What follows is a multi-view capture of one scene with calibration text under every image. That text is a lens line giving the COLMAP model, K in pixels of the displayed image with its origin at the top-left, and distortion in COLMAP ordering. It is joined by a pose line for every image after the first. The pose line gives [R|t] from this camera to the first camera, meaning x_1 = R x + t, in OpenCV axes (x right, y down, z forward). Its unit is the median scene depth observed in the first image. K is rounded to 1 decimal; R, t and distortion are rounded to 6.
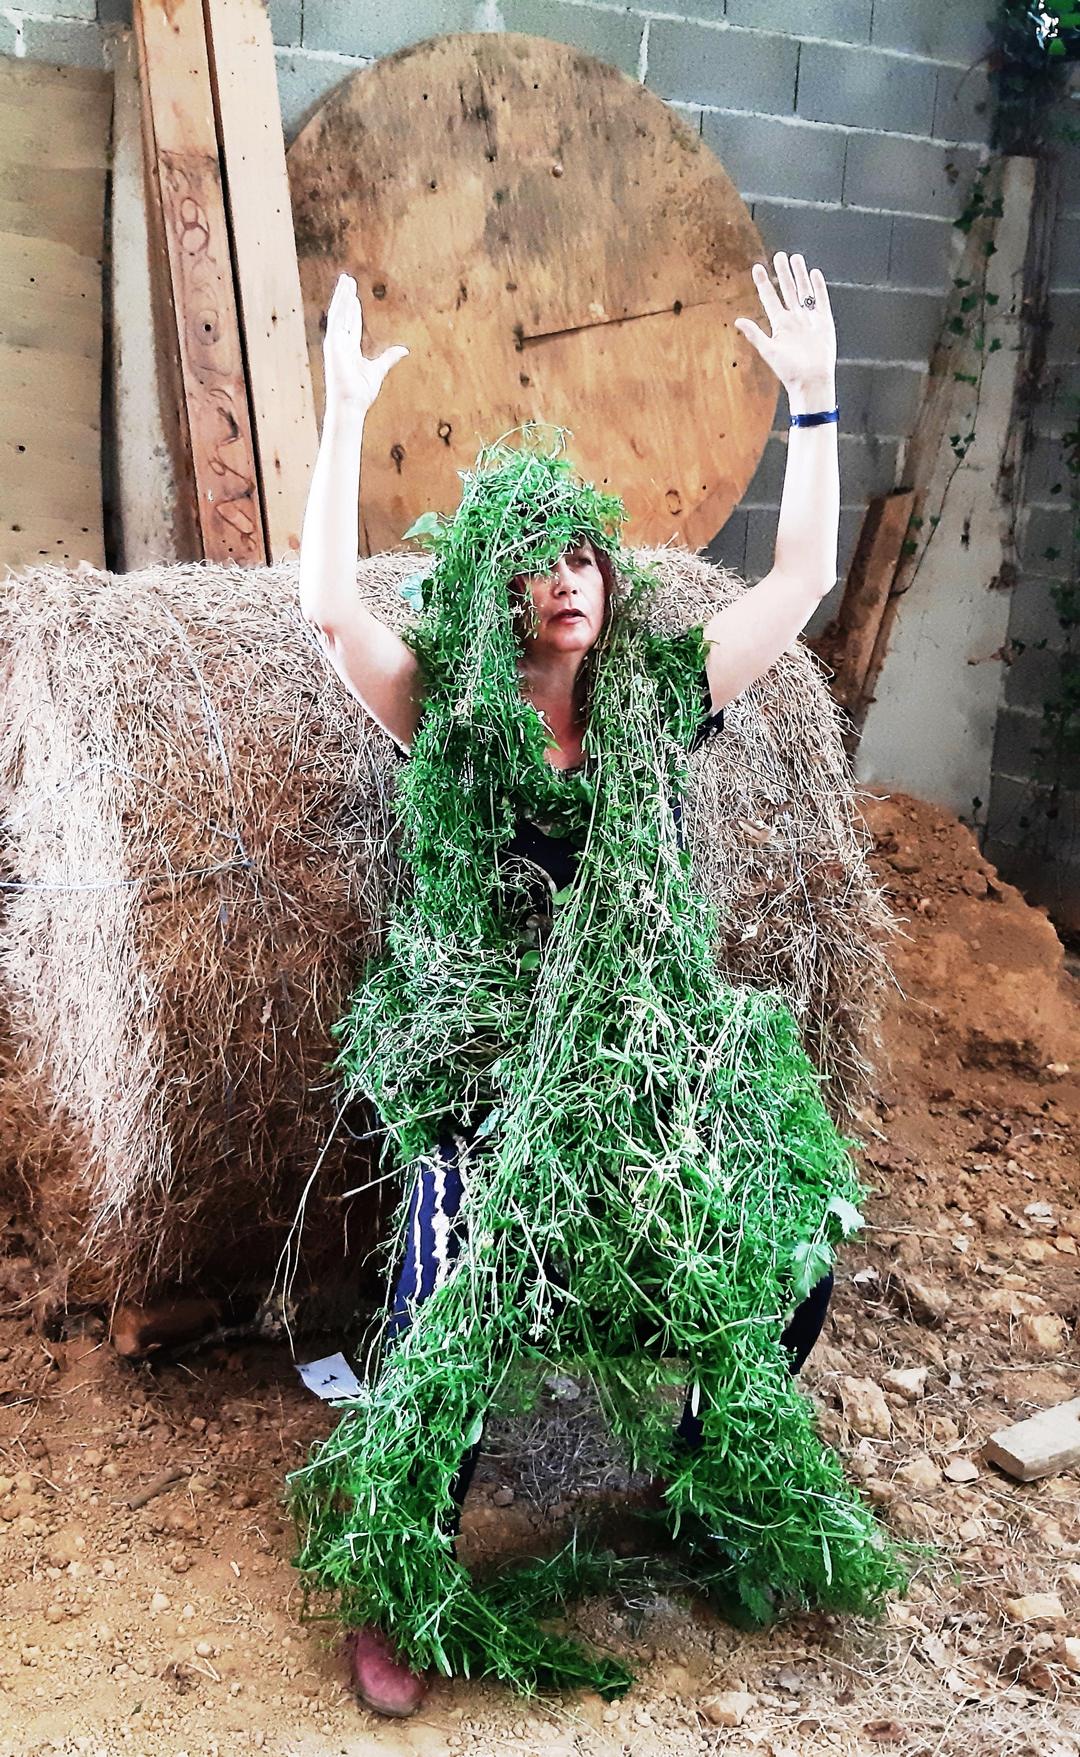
lens RADIAL K [[1902.1, 0, 491.1], [0, 1902.1, 866.3], [0, 0, 1]] dist [0.096076, -0.225839]
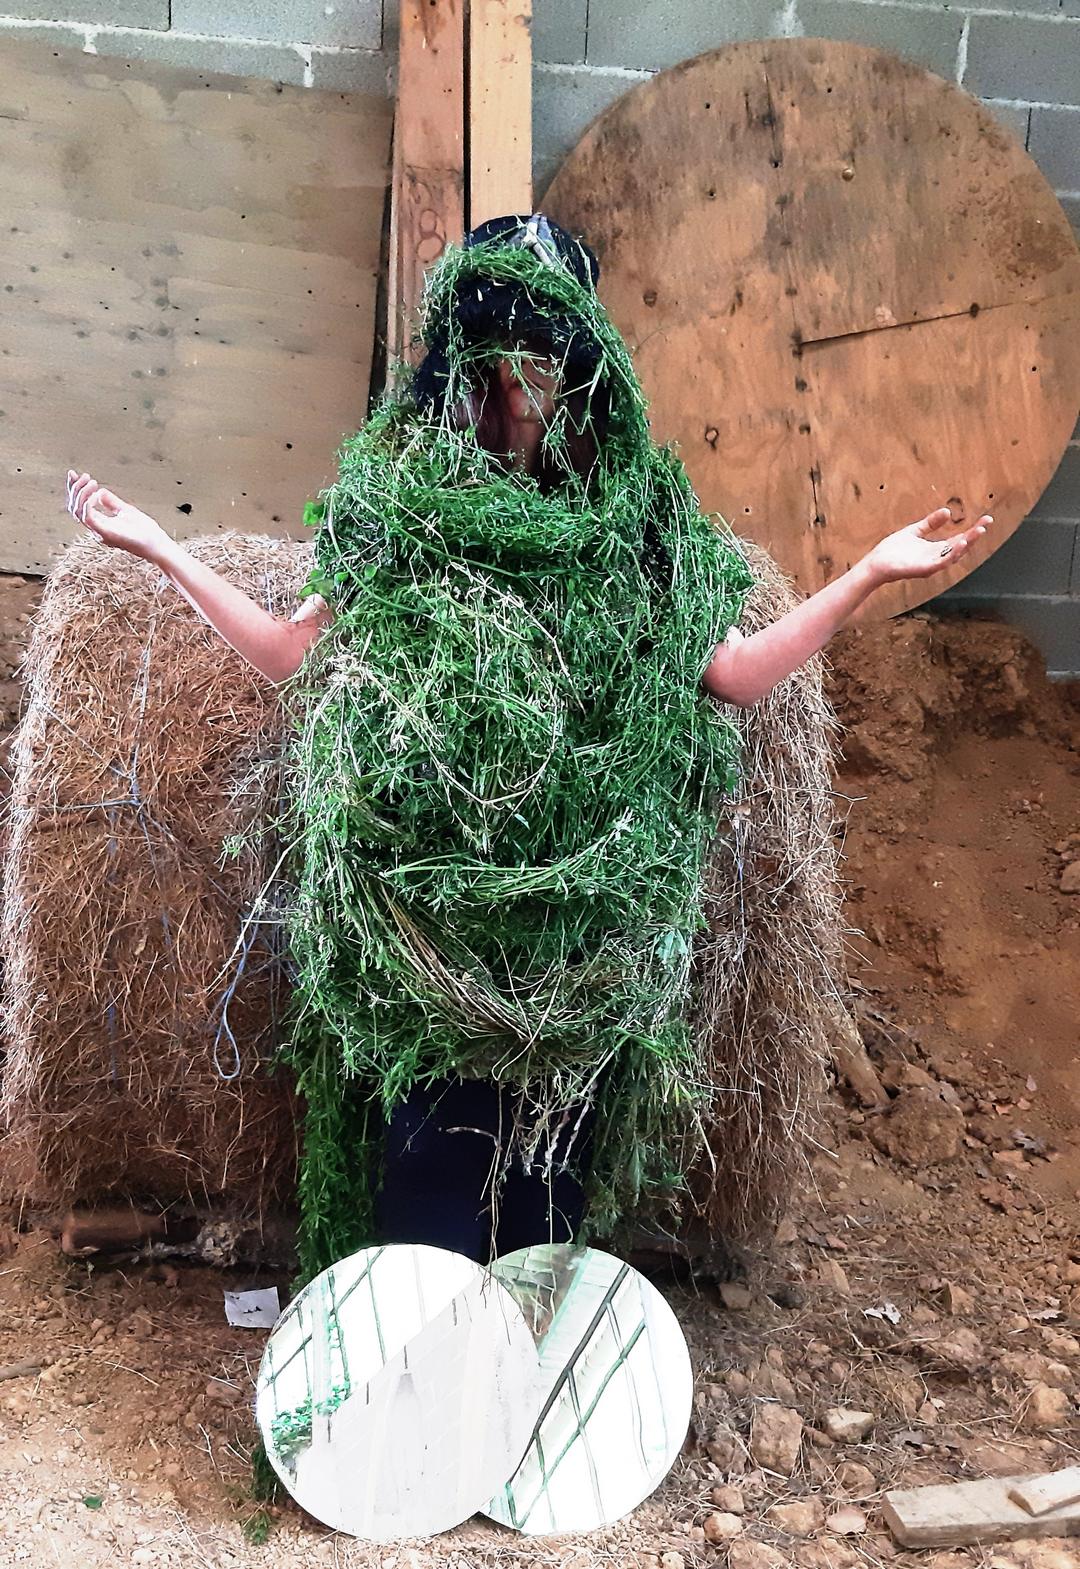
lens RADIAL K [[1790.5, 0, 541.0], [0, 1790.5, 877.8], [0, 0, 1]] dist [0.093303, -0.200743]
pose [[0.935715, 0.086710, -0.341935, 0.250236], [-0.089448, 0.995961, 0.007784, 0.007081], [0.341229, 0.023302, 0.939691, 0.080098]]
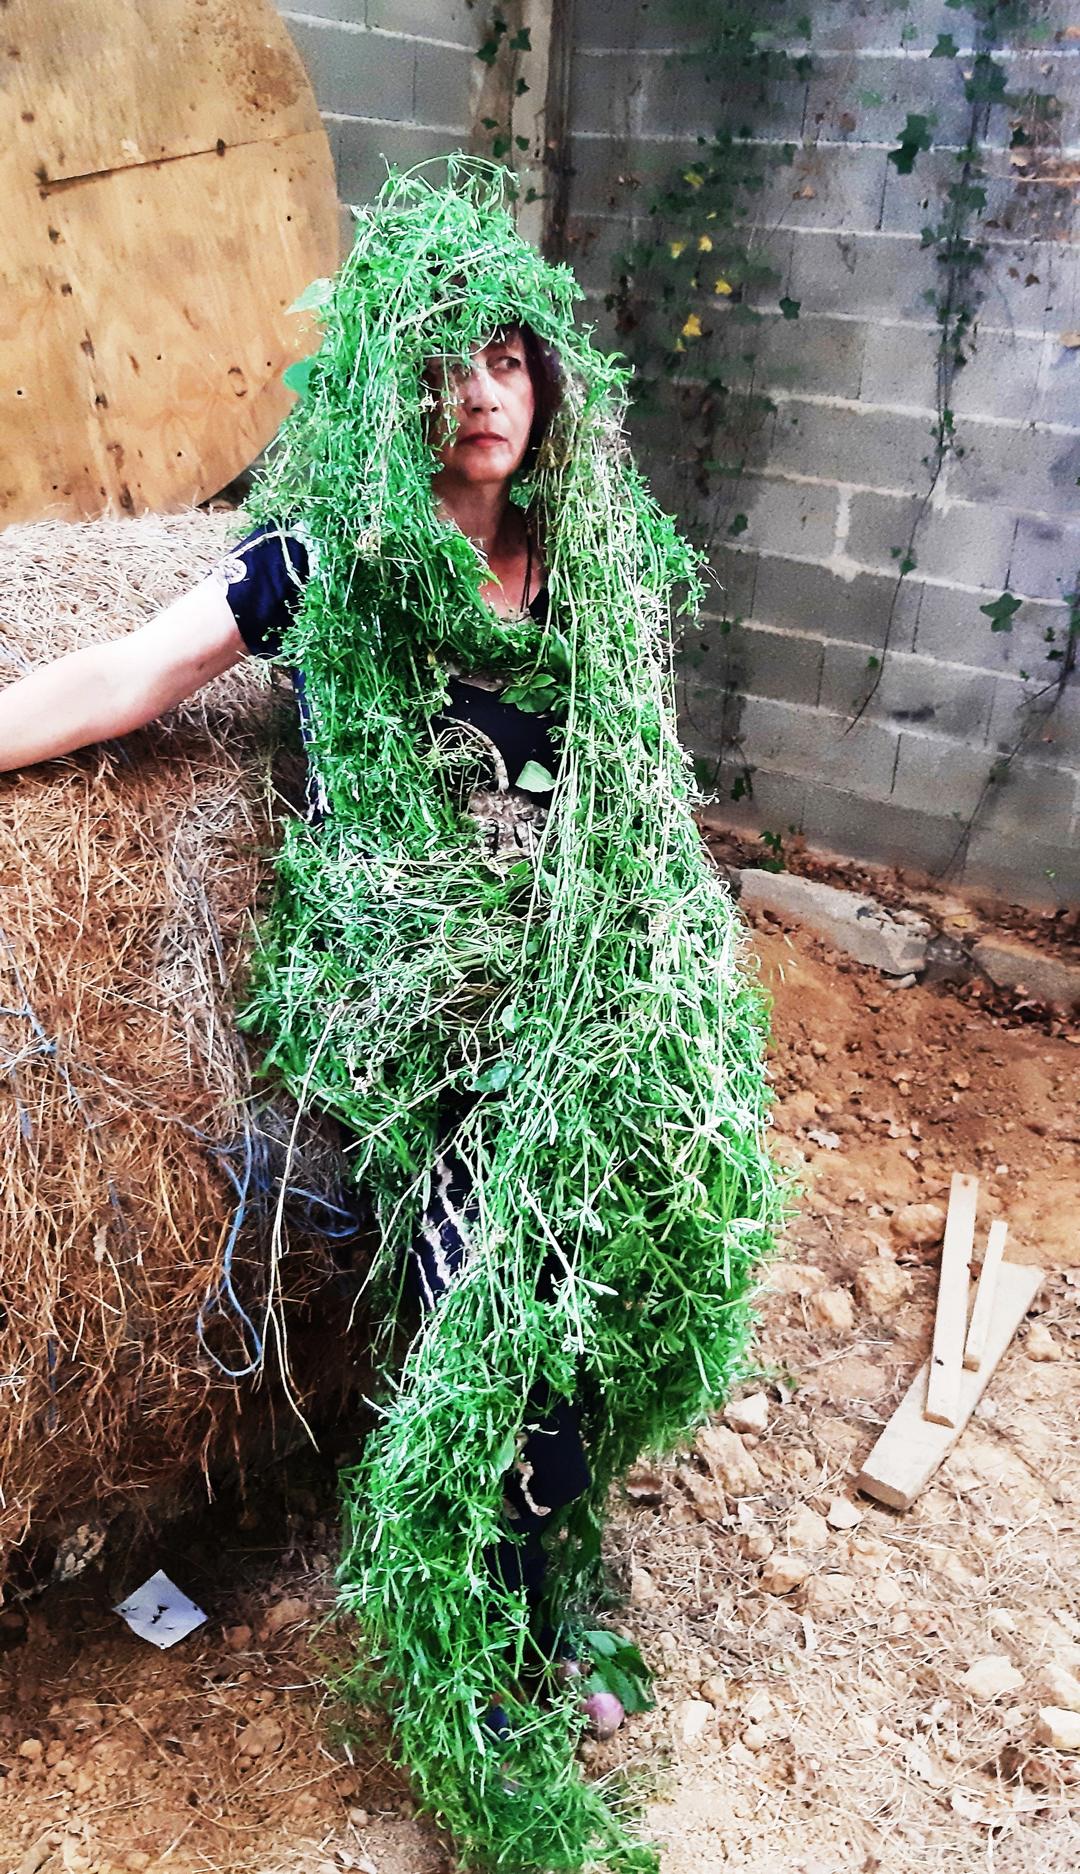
lens RADIAL K [[1747.5, 0, 538.5], [0, 1747.5, 911.3], [0, 0, 1]] dist [0.069409, -0.149807]
pose [[0.921511, -0.127302, 0.366895, -0.112225], [0.070211, 0.983791, 0.165003, -0.083866], [-0.381953, -0.126292, 0.915512, 0.203214]]
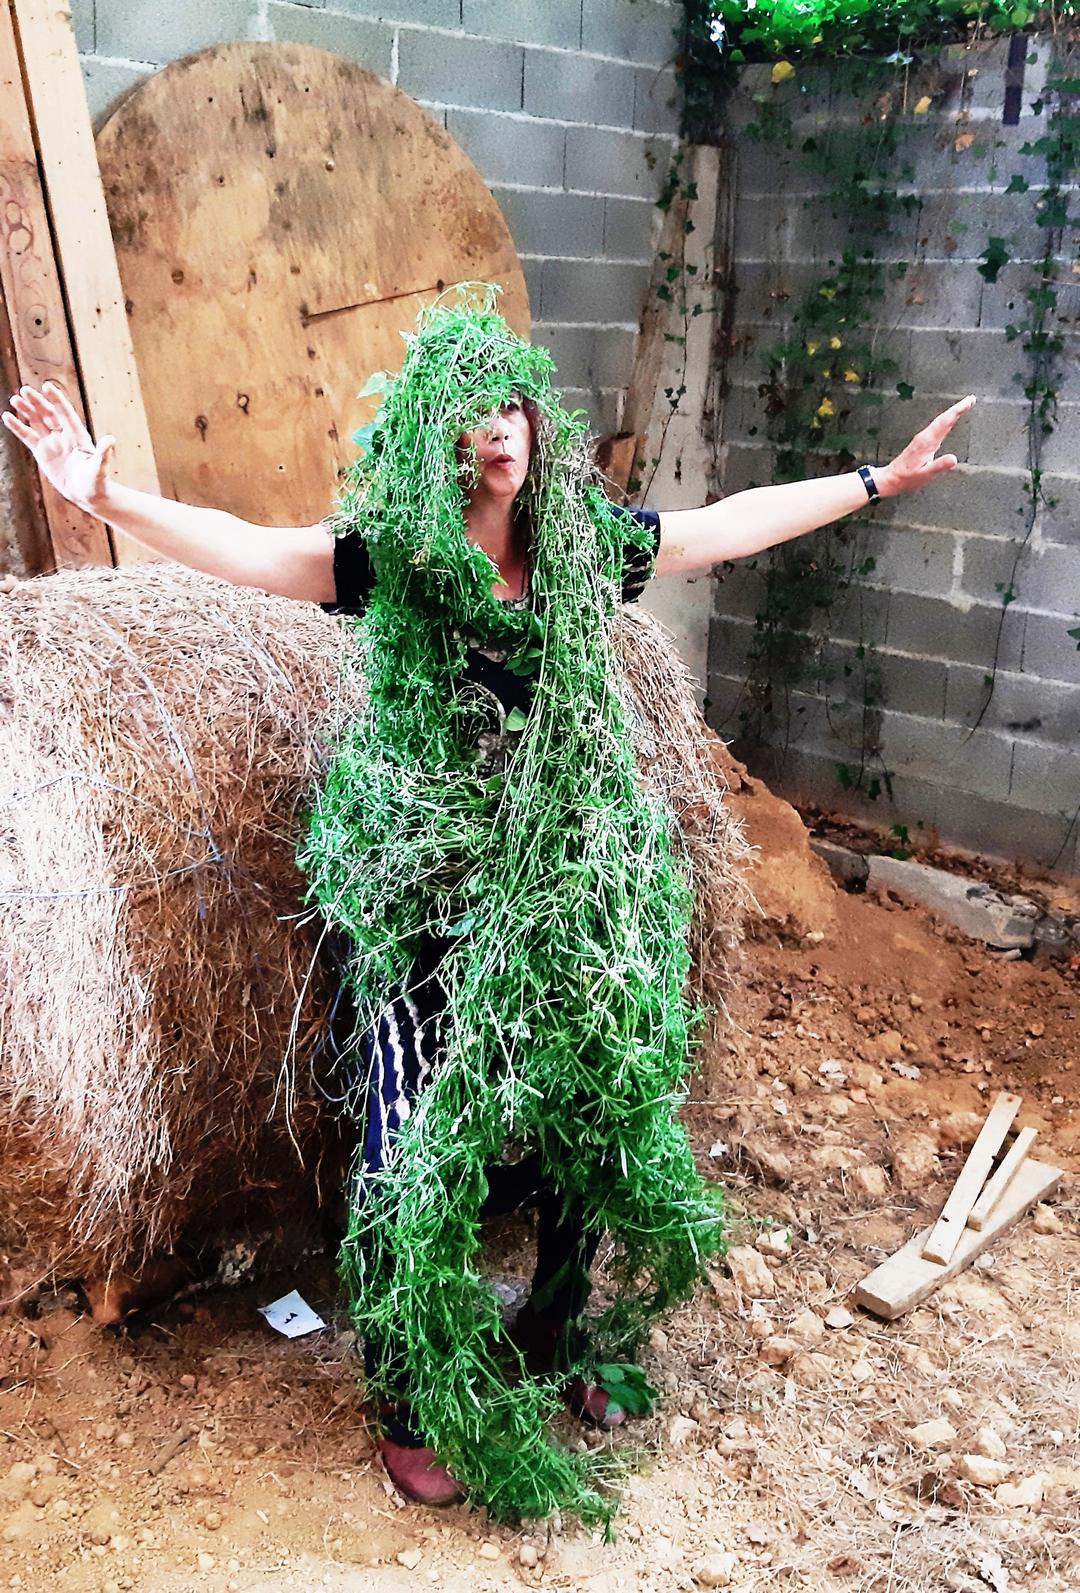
lens RADIAL K [[1744.5, 0, 539.6], [0, 1744.5, 692.0], [0, 0, 1]] dist [0.107483, -0.253712]
pose [[0.972898, -0.061251, 0.222977, -0.097636], [0.065231, 0.997815, -0.010521, -0.043175], [-0.221845, 0.024781, 0.974767, -0.008610]]
